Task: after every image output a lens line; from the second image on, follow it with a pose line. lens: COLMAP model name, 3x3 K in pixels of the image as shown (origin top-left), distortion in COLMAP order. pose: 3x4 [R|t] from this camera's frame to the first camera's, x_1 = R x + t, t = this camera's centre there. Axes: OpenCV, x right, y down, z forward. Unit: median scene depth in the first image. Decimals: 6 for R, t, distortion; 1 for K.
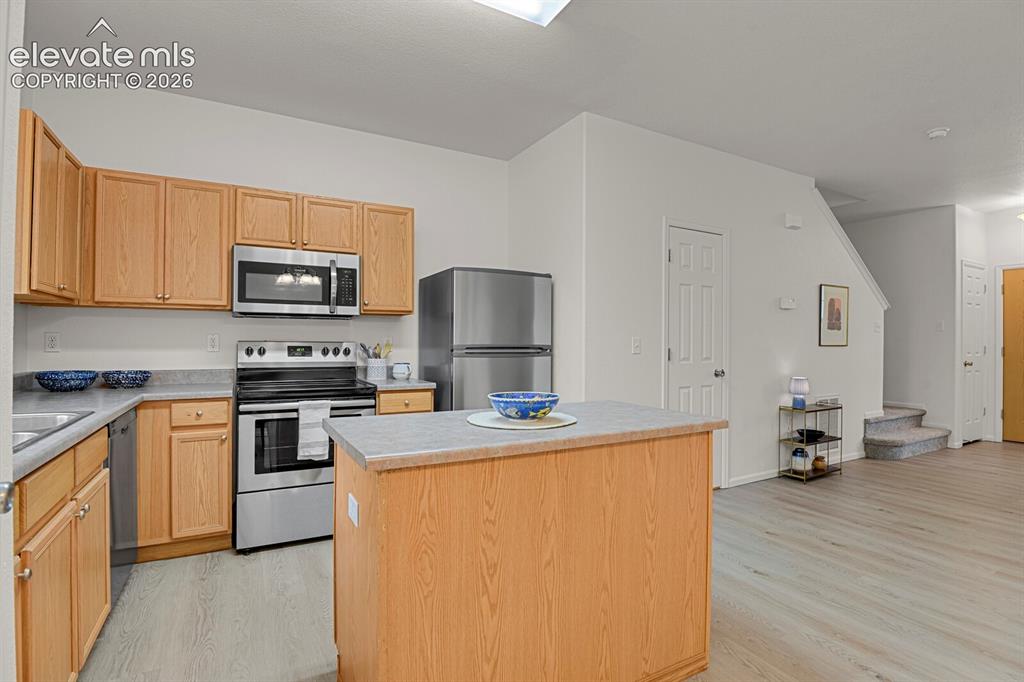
lens RADIAL K [[499.0, 0, 520.0], [0, 499.0, 340.7], [0, 0, 1]] dist [-0.027071, -0.001134]
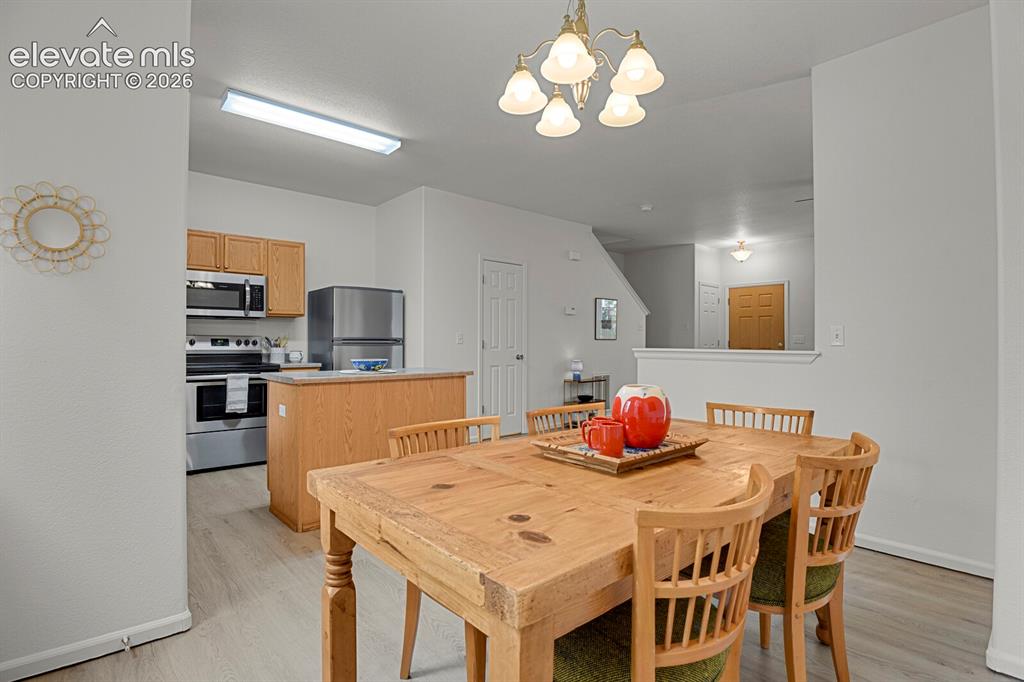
lens RADIAL K [[499.0, 0, 520.0], [0, 499.0, 340.7], [0, 0, 1]] dist [-0.027071, -0.001134]
pose [[0.975840, -0.002384, 0.218472, 0.084618], [0.002446, 0.999997, -0.000013, 0.018813], [-0.218472, 0.000547, 0.975843, -0.565943]]
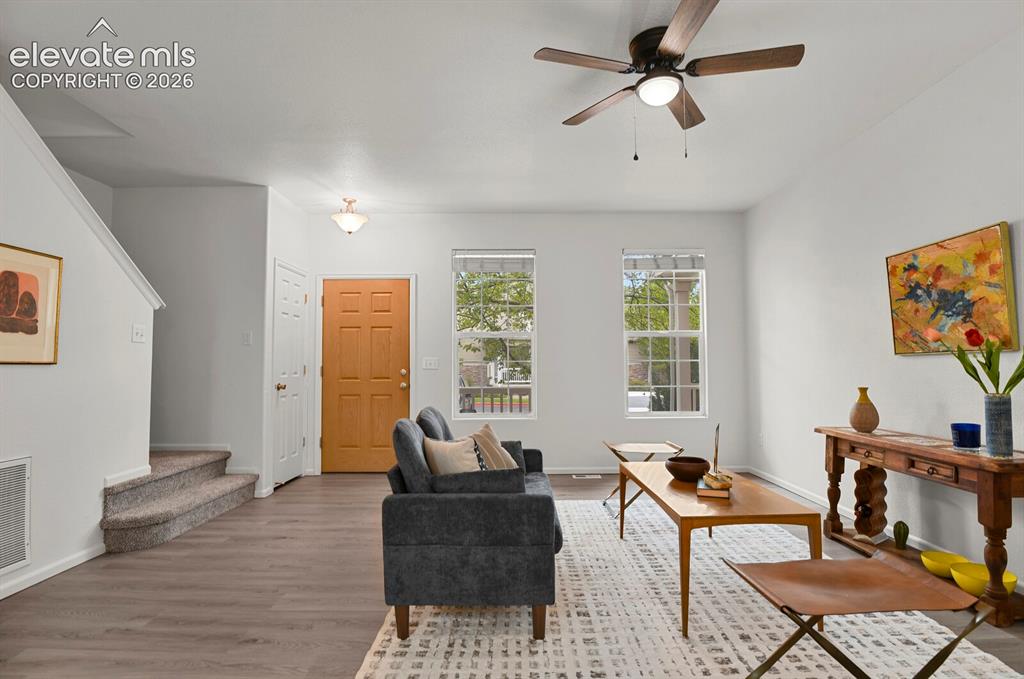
lens RADIAL K [[510.6, 0, 518.1], [0, 510.6, 338.3], [0, 0, 1]] dist [-0.026947, -0.000451]
pose [[0.490361, 0.040775, 0.870565, 0.629100], [0.004965, 0.998758, -0.049576, 0.017329], [-0.871505, 0.028632, 0.489550, 0.405579]]
